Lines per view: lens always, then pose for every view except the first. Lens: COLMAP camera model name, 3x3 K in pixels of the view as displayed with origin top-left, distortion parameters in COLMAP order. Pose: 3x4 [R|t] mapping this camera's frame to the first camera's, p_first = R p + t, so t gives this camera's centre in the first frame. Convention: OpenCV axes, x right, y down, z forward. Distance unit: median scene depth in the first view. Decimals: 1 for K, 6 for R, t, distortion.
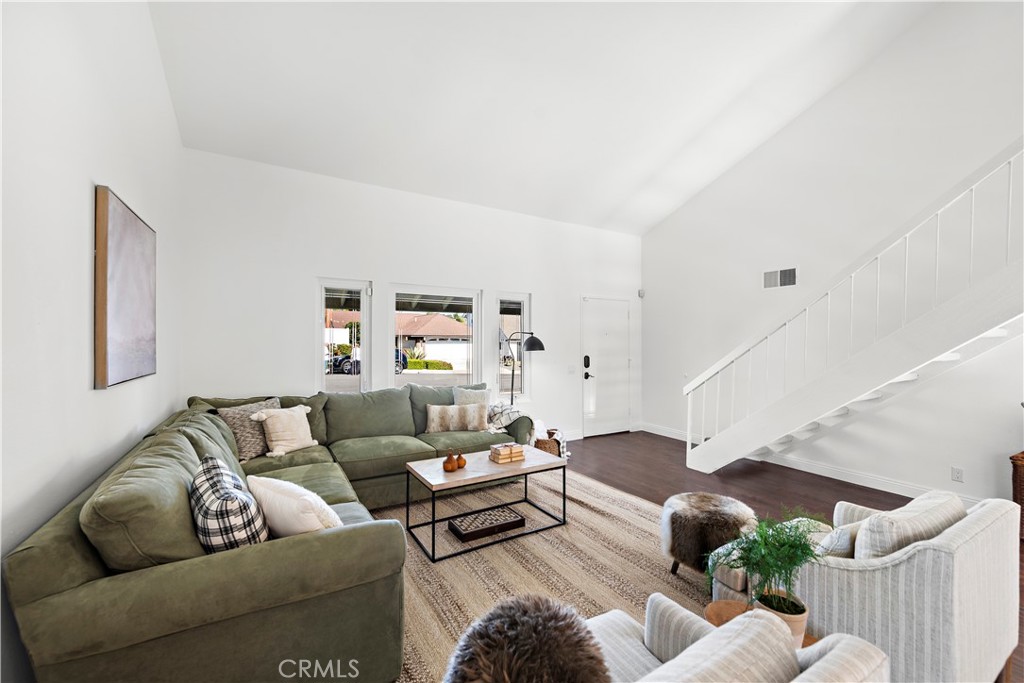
lens RADIAL K [[404.2, 0, 510.5], [0, 404.2, 347.0], [0, 0, 1]] dist [0.001764, -0.000537]
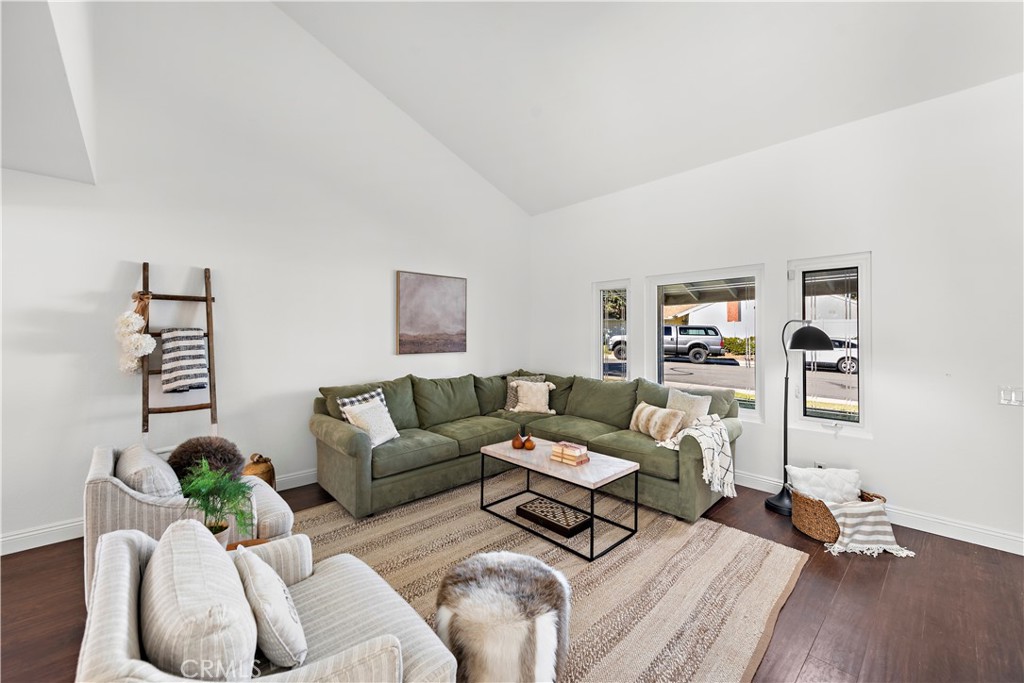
lens RADIAL K [[404.2, 0, 512.9], [0, 404.2, 332.7], [0, 0, 1]] dist [0.001764, -0.000537]
pose [[0.223309, -0.006735, -0.974725, 0.880522], [-0.010492, 0.999902, -0.009312, -0.010122], [0.974691, 0.012306, 0.223216, 0.657336]]
